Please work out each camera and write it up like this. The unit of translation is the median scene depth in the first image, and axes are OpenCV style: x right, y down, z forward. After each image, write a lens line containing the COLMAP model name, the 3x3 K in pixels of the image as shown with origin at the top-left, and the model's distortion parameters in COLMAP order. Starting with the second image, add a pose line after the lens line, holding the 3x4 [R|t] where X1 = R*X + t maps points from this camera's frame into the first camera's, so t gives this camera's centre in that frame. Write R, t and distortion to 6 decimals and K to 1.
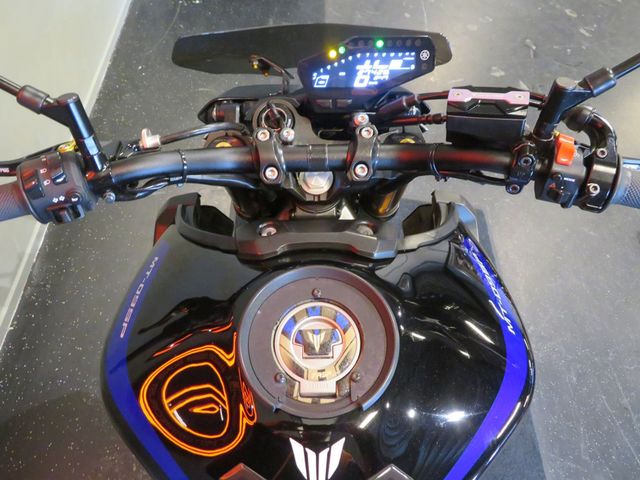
lens RADIAL K [[511.4, 0, 323.7], [0, 511.4, 241.6], [0, 0, 1]] dist [0.007718, 0.001893]
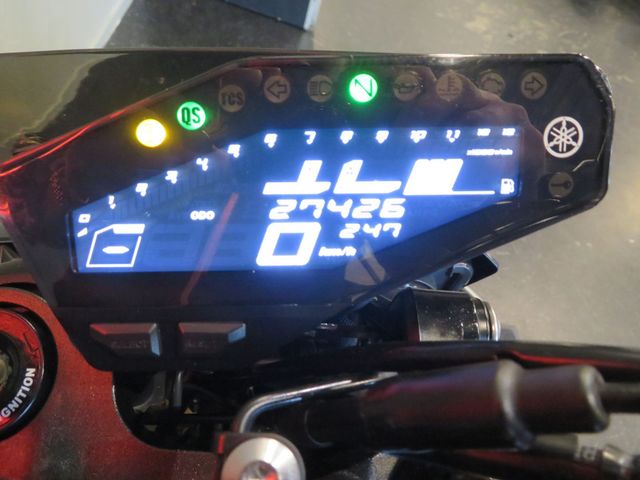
lens RADIAL K [[511.4, 0, 317.7], [0, 511.4, 240.0], [0, 0, 1]] dist [0.007718, 0.001893]
pose [[0.999379, 0.003407, -0.035085, 0.096975], [-0.009880, 0.982493, -0.186035, -0.275326], [0.033837, 0.186266, 0.981917, 0.779430]]
